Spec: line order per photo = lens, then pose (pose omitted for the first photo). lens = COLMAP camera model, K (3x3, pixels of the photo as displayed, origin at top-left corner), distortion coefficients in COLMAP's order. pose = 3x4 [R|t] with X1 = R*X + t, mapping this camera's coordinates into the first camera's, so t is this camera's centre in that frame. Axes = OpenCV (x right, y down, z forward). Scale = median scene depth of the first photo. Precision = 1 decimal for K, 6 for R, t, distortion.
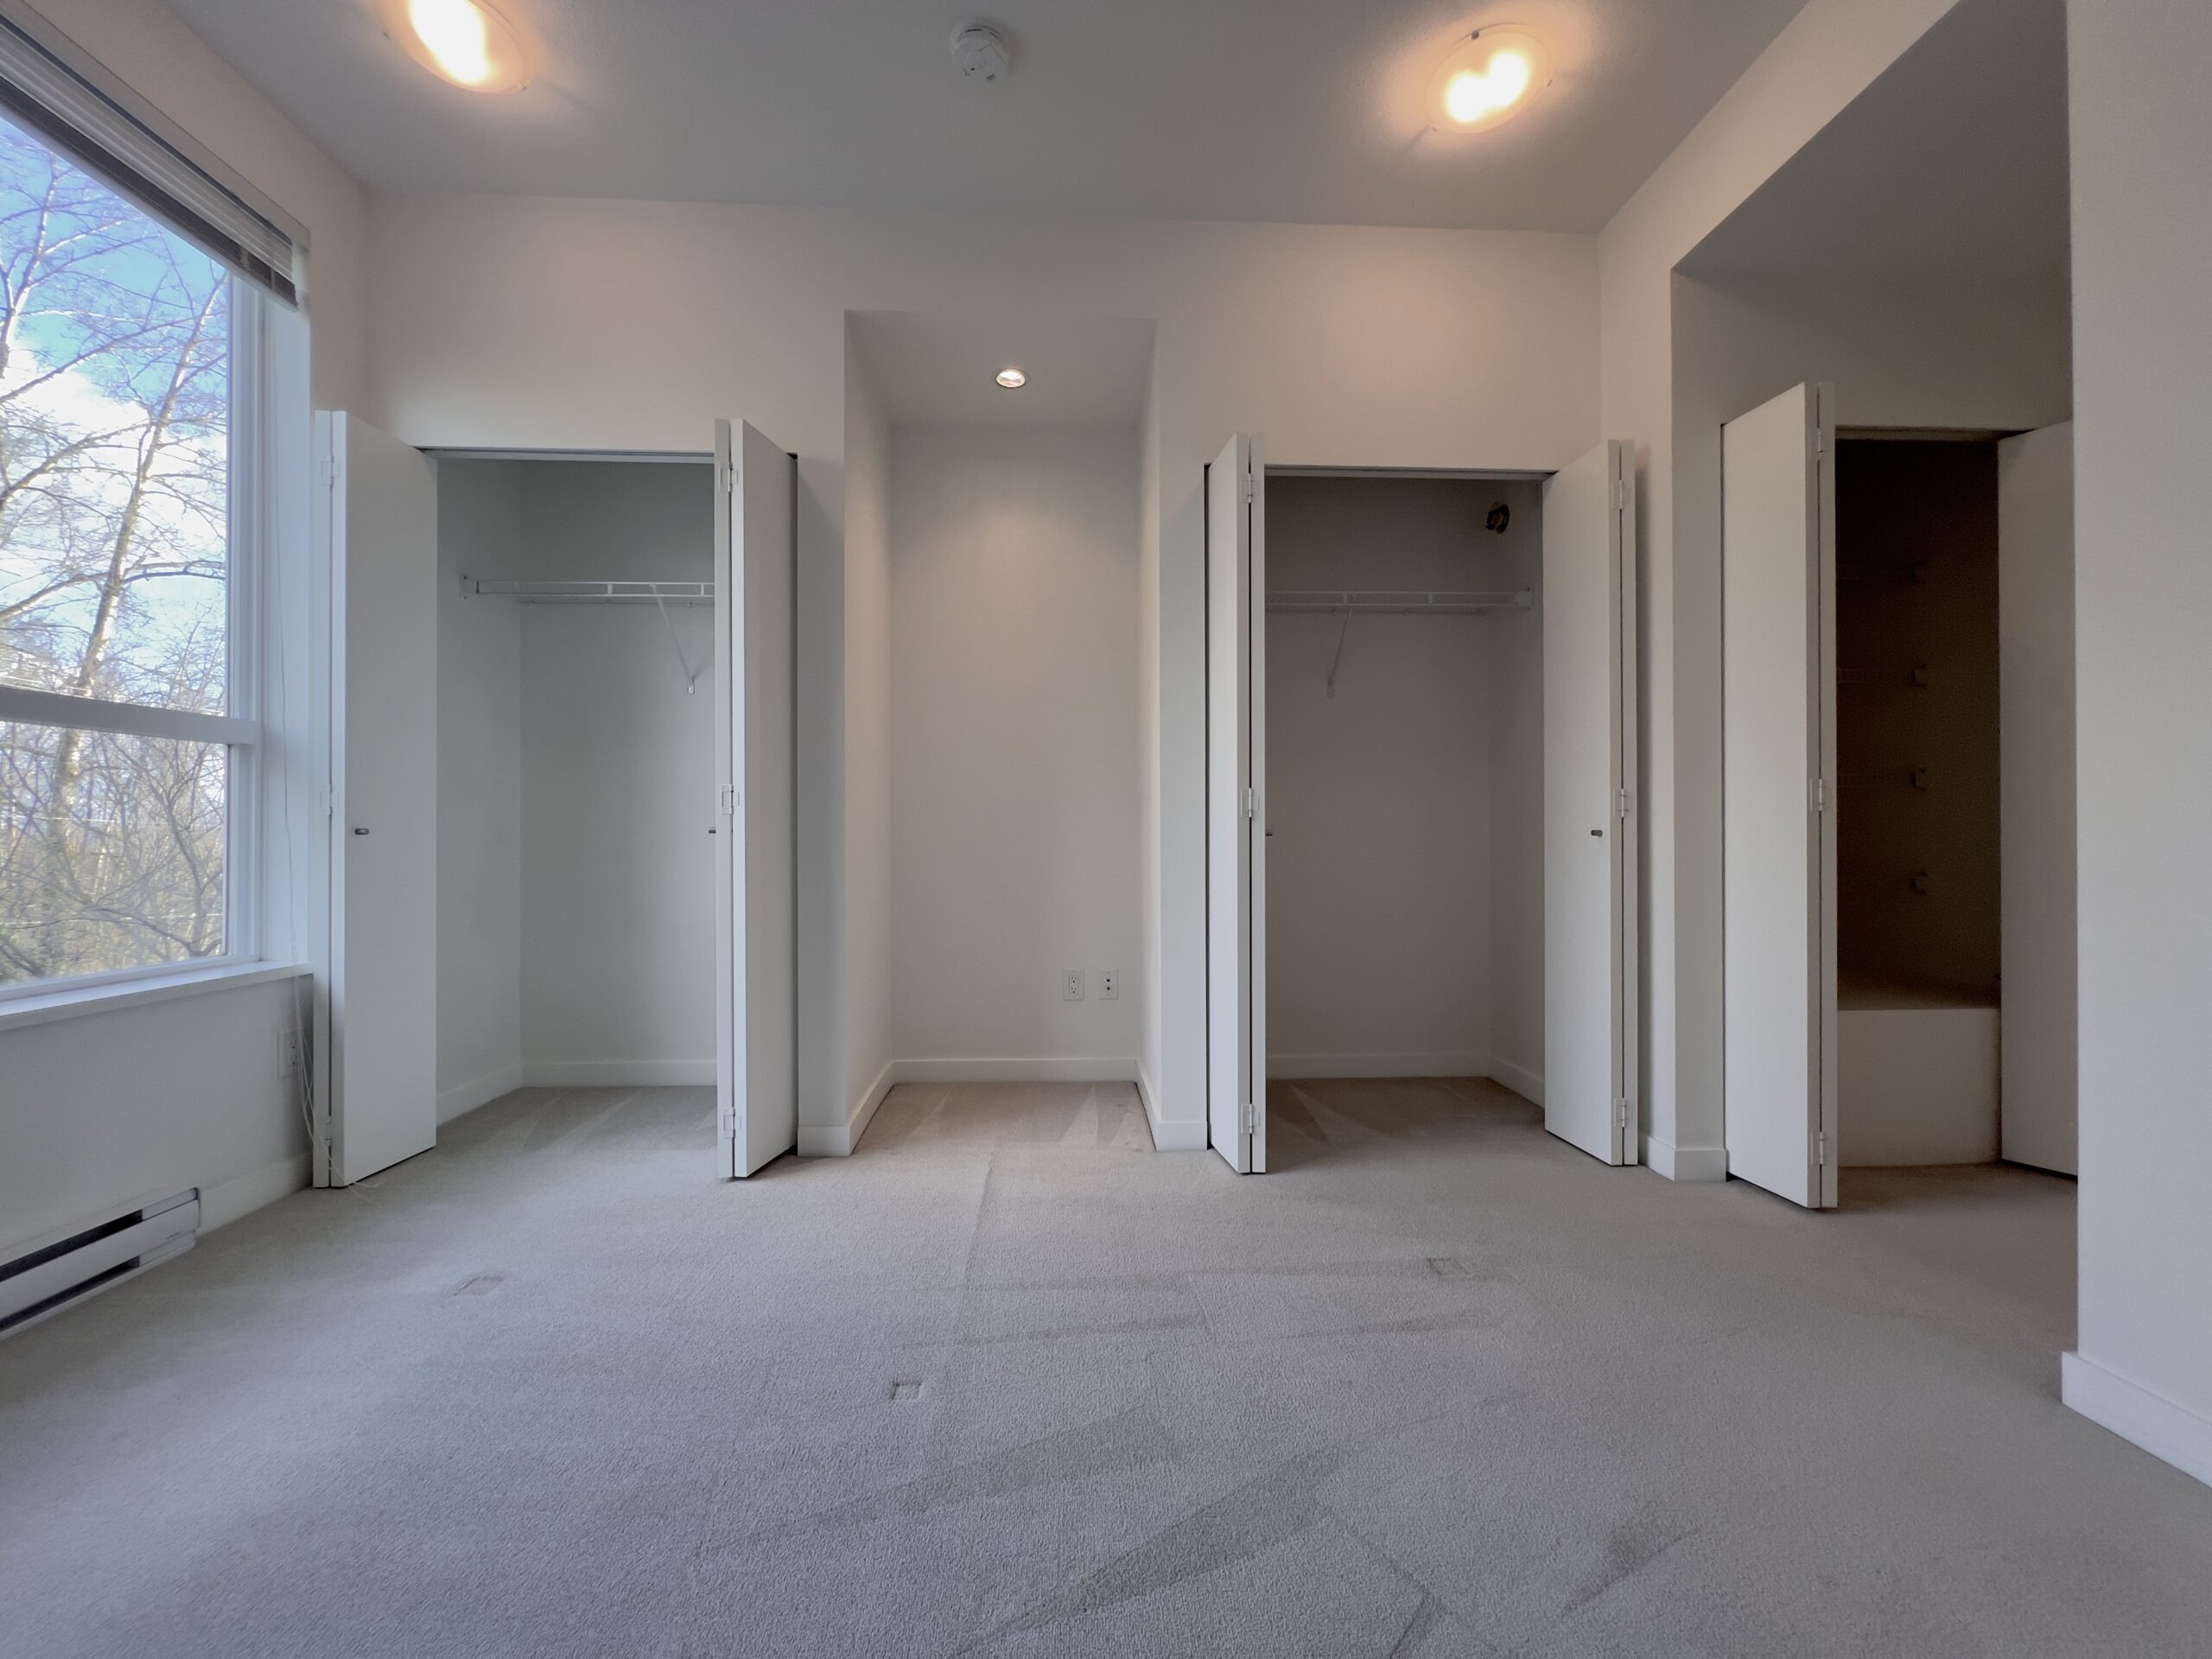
lens RADIAL K [[884.1, 0, 1112.5], [0, 884.1, 831.1], [0, 0, 1]] dist [0.000650, -0.000164]
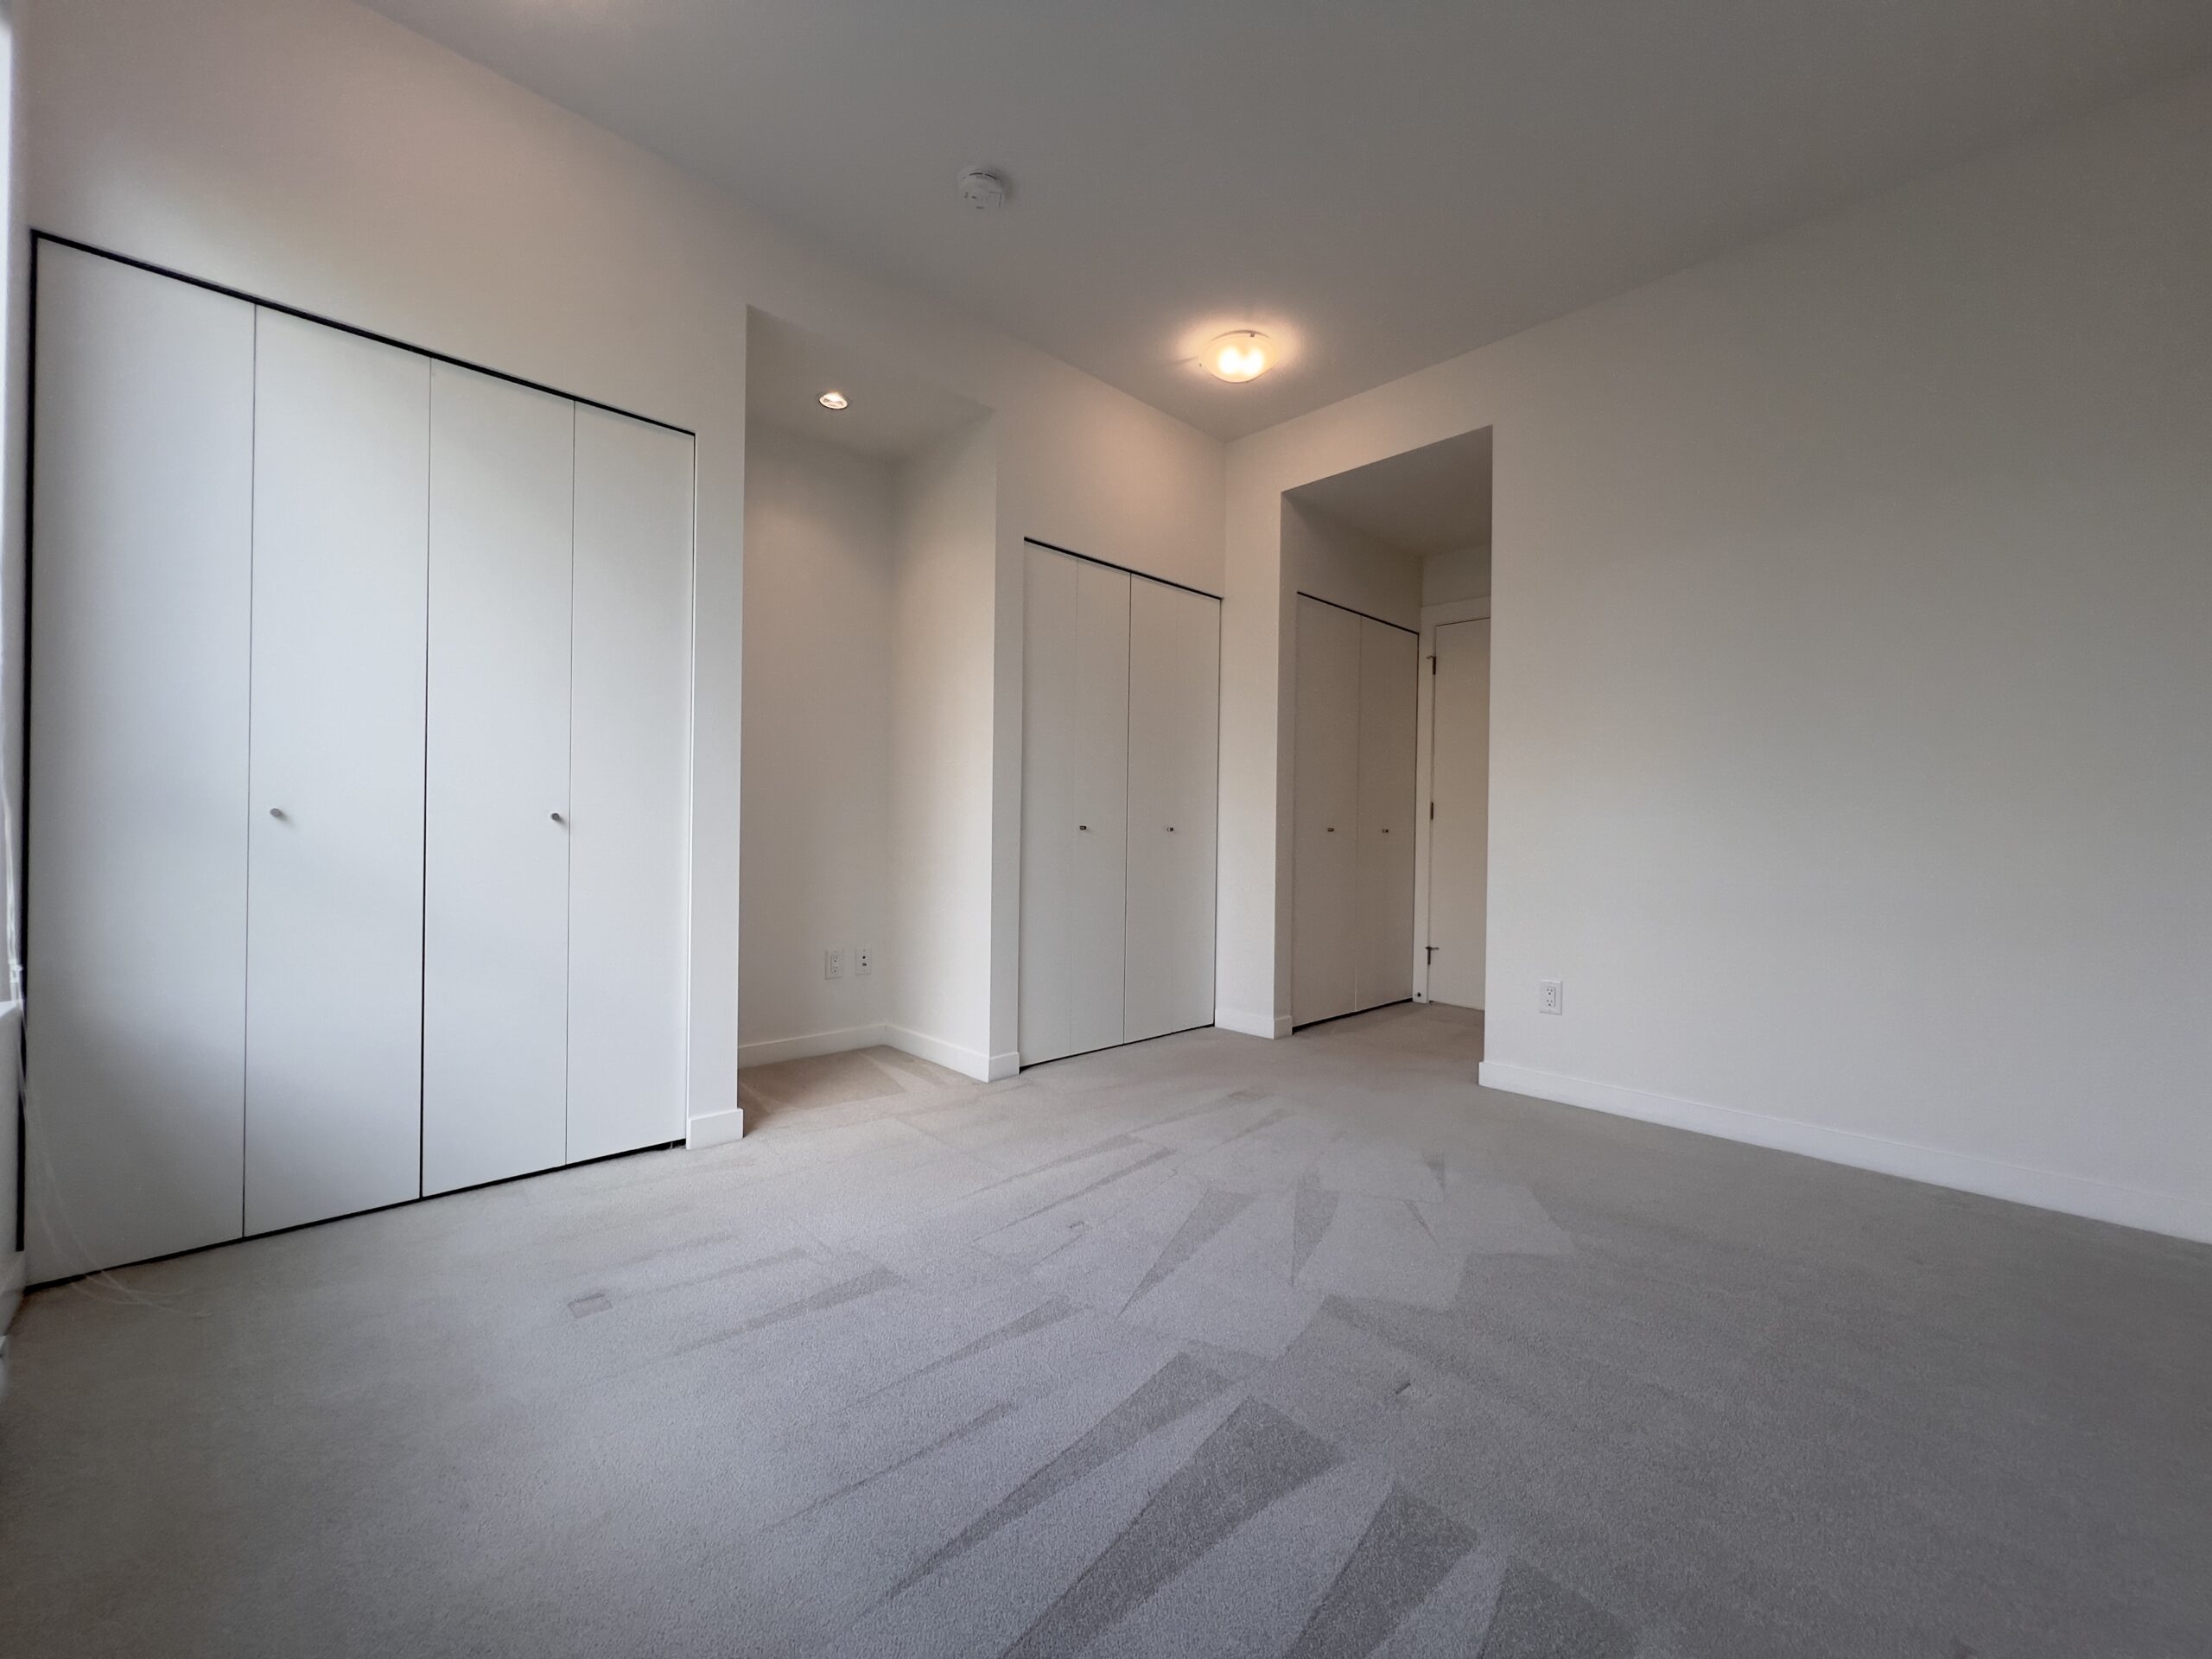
lens RADIAL K [[884.1, 0, 1100.0], [0, 884.1, 831.1], [0, 0, 1]] dist [0.000650, -0.000164]
pose [[0.751890, 0.012374, 0.659173, -0.716320], [-0.018058, 0.999835, 0.001830, 0.004378], [-0.659041, -0.013279, 0.751990, -0.036602]]
